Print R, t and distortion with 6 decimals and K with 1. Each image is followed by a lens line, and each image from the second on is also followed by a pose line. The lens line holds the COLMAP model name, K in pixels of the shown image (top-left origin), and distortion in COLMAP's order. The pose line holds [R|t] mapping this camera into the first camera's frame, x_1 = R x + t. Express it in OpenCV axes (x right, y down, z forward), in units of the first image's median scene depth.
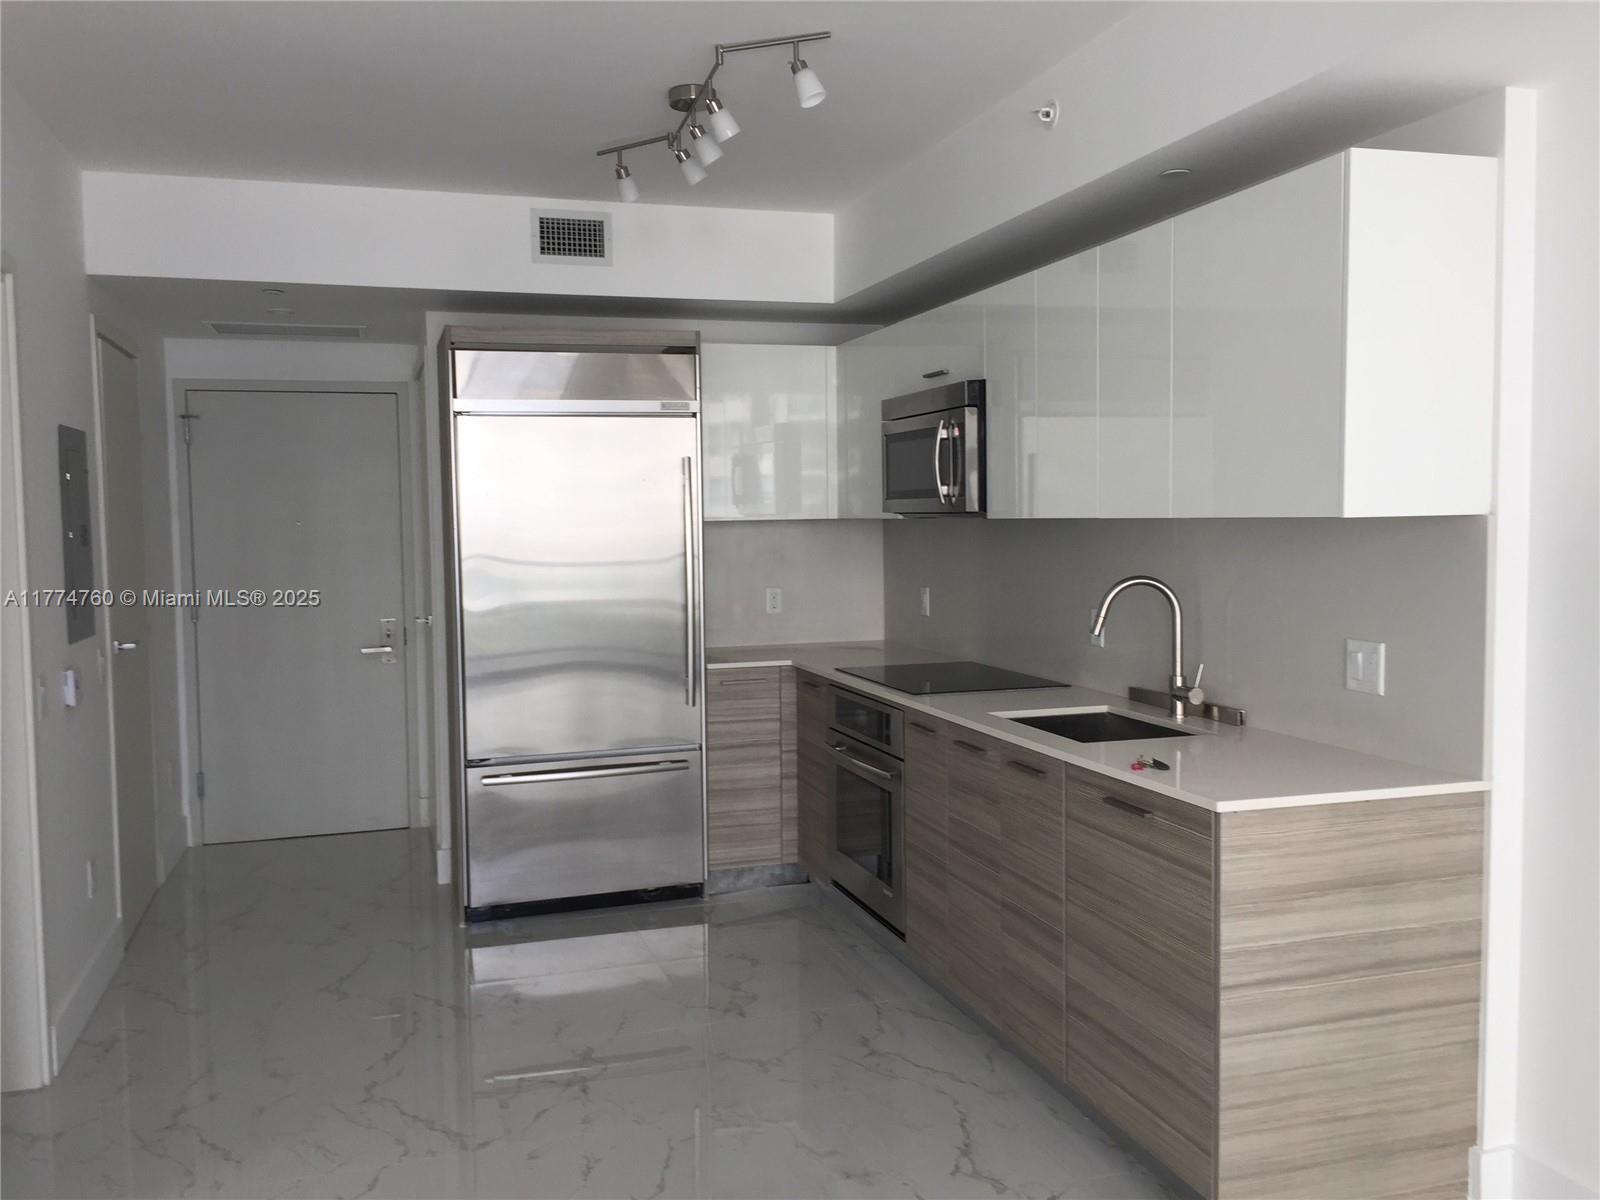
lens RADIAL K [[1369.0, 0, 790.8], [0, 1369.0, 618.0], [0, 0, 1]] dist [0.084732, -0.121706]
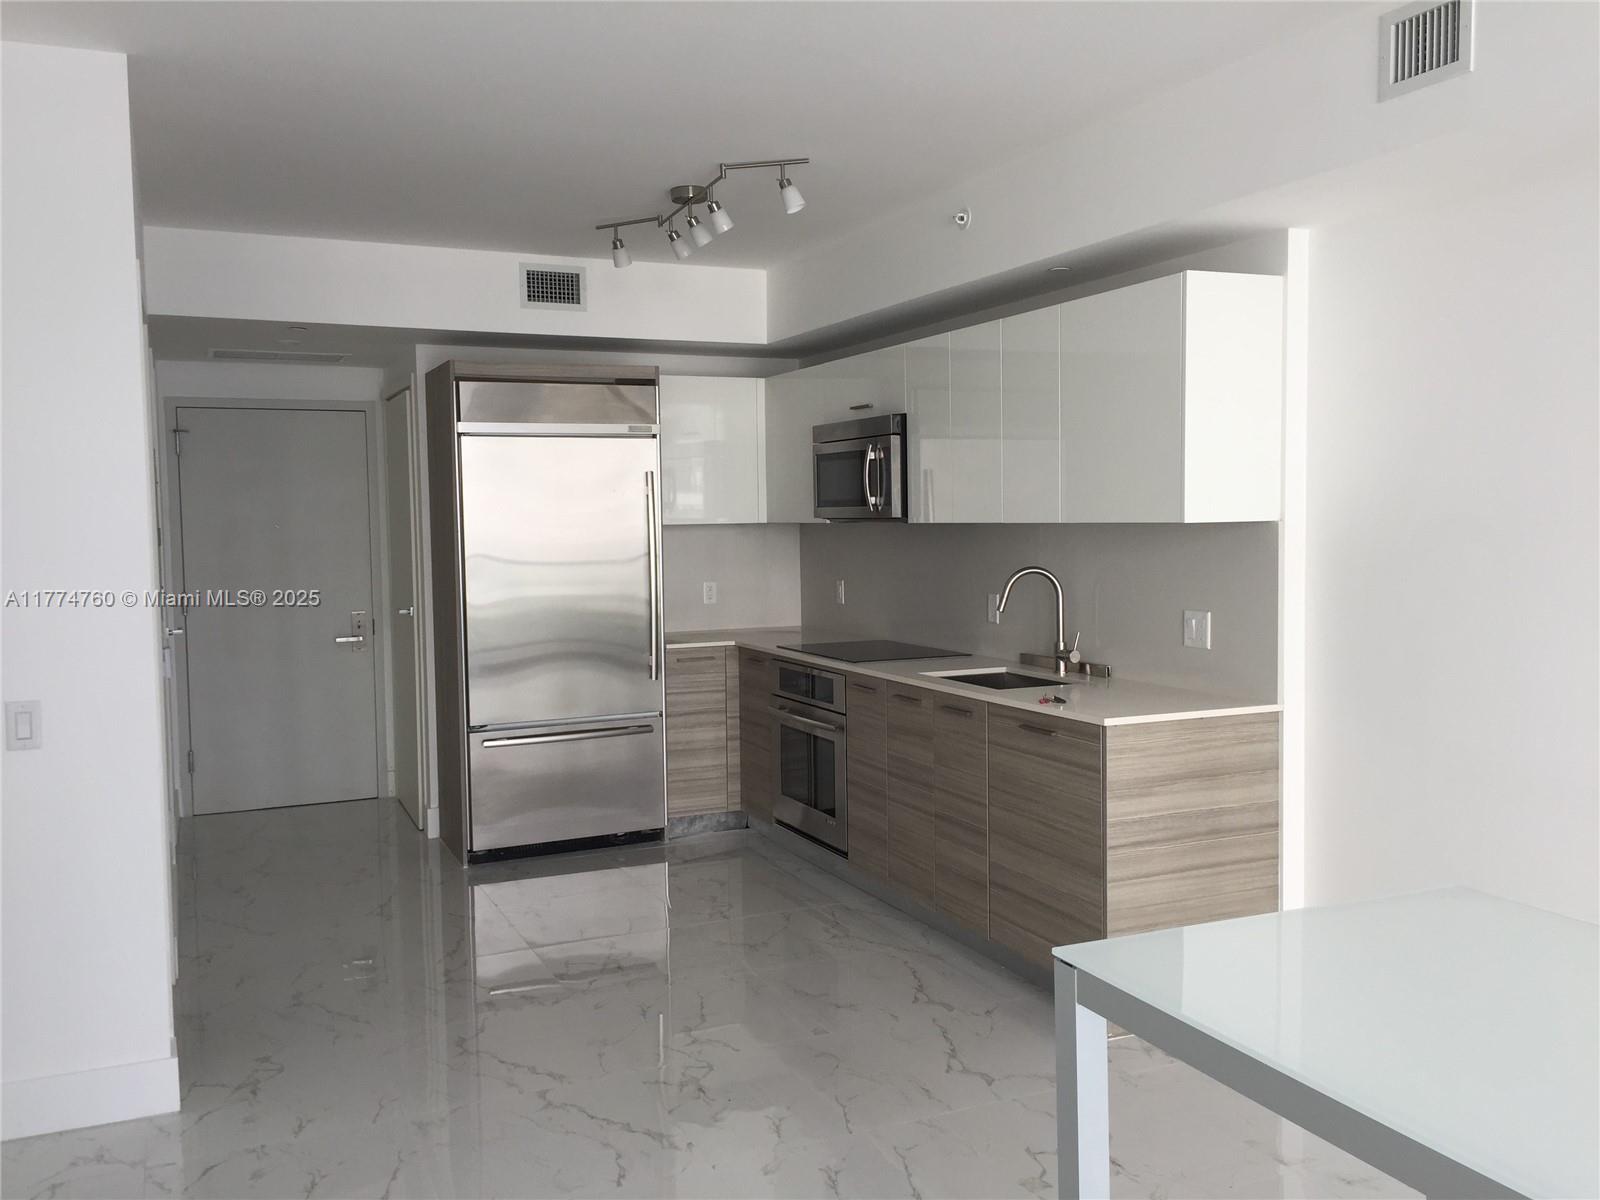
lens RADIAL K [[1389.0, 0, 792.5], [0, 1389.0, 610.9], [0, 0, 1]] dist [0.092522, -0.147533]
pose [[0.992044, -0.007460, 0.125674, -0.121113], [0.008554, 0.999930, -0.008170, 0.017698], [-0.125604, 0.009180, 0.992038, -0.251779]]
